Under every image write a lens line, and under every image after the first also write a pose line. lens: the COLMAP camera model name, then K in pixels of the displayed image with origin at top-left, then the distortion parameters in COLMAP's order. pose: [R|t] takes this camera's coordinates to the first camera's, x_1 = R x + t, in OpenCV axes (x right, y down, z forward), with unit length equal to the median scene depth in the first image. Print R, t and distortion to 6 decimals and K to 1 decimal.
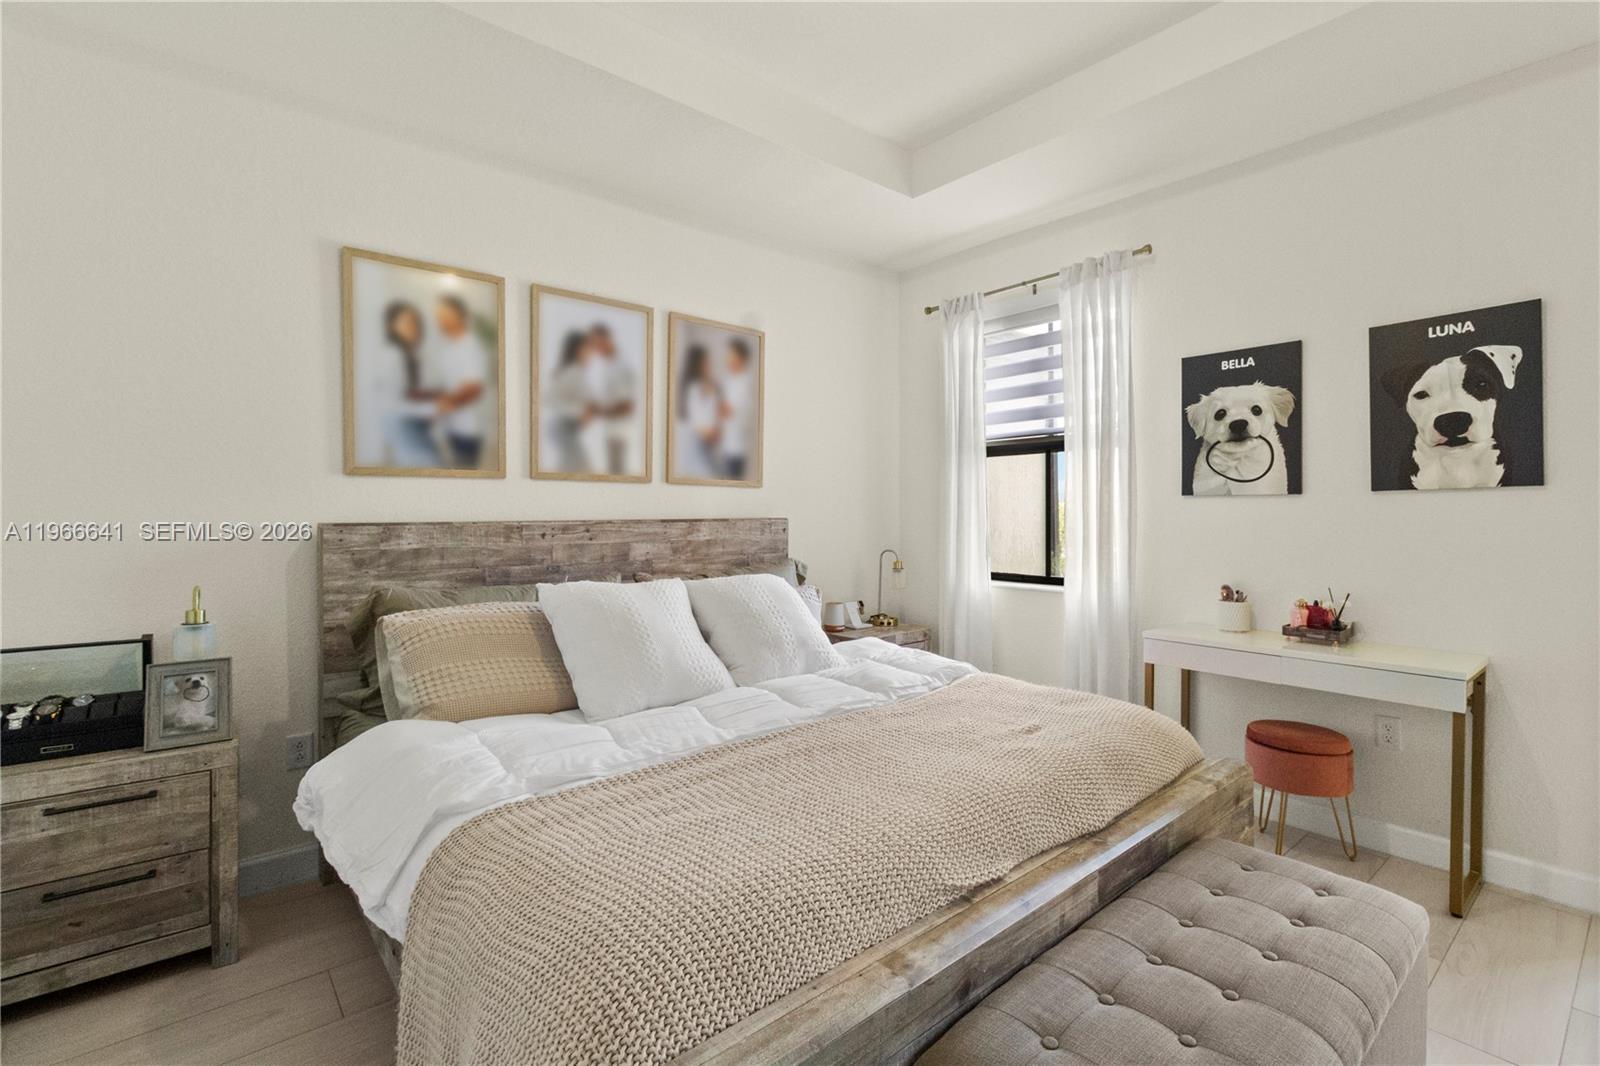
lens RADIAL K [[738.3, 0, 802.8], [0, 738.3, 521.7], [0, 0, 1]] dist [0.006506, -0.001939]
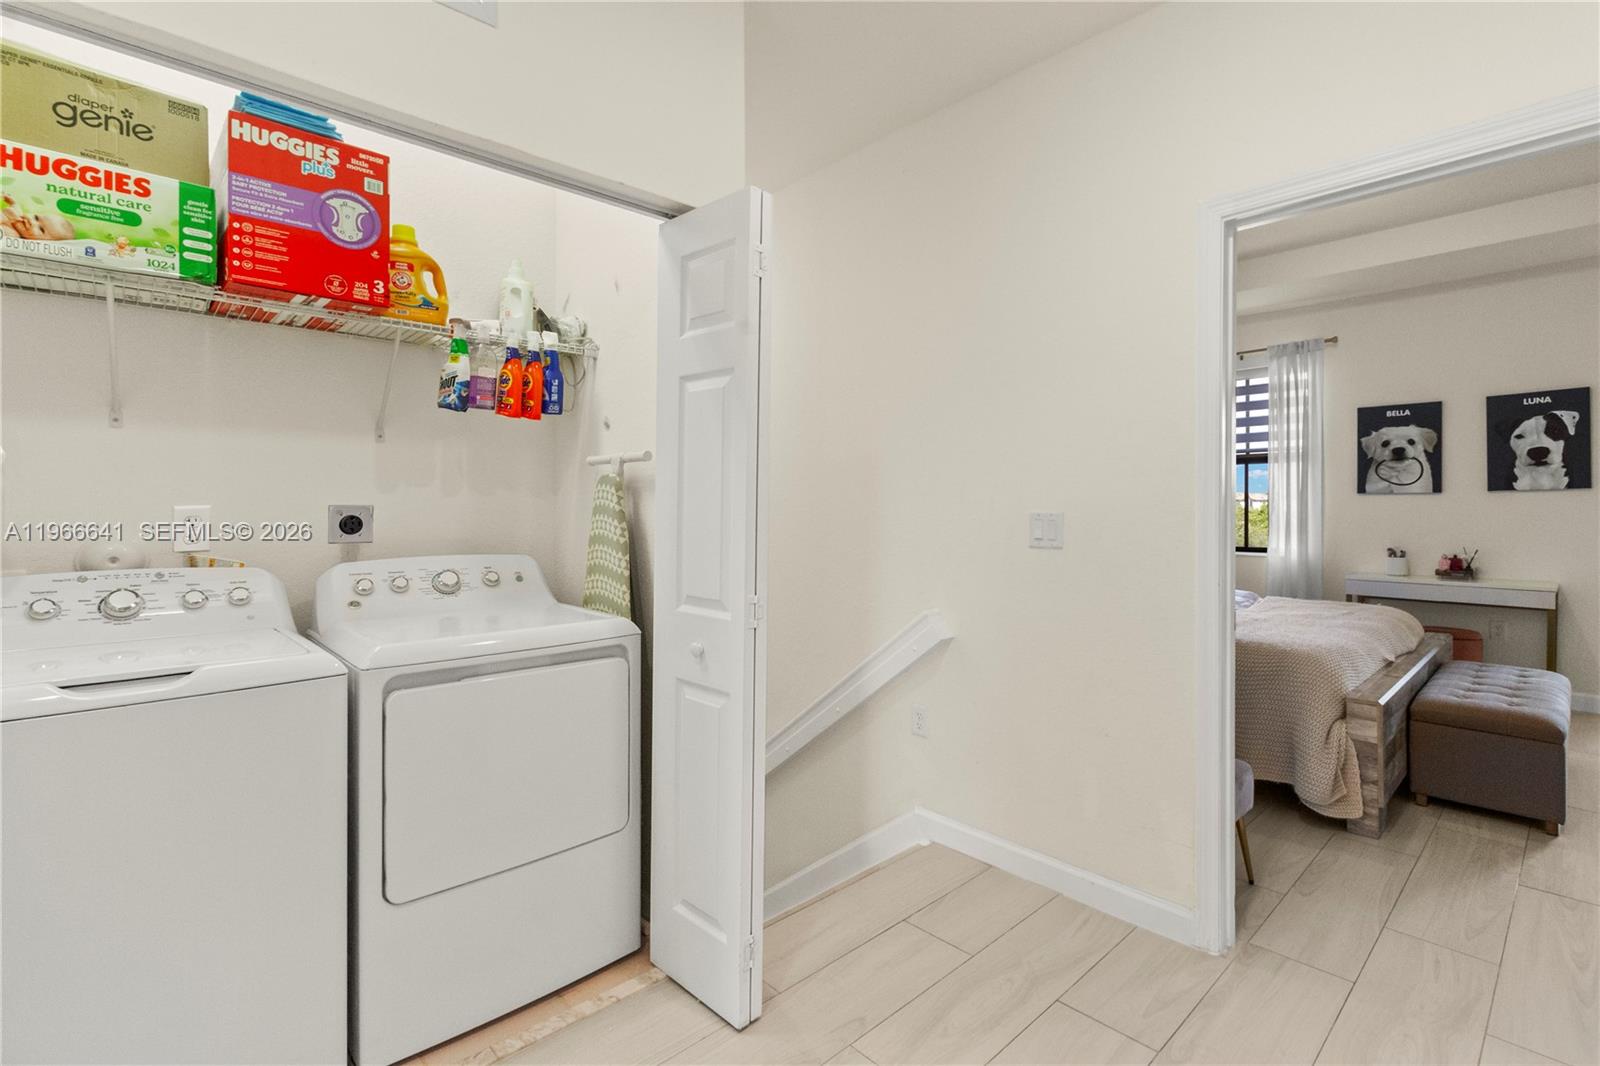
lens RADIAL K [[738.3, 0, 795.6], [0, 738.3, 522.6], [0, 0, 1]] dist [0.006506, -0.001939]
pose [[0.997558, 0.007285, 0.069459, -0.939328], [-0.007102, 0.999971, -0.002884, 0.047633], [-0.069478, 0.002384, 0.997581, -0.598769]]
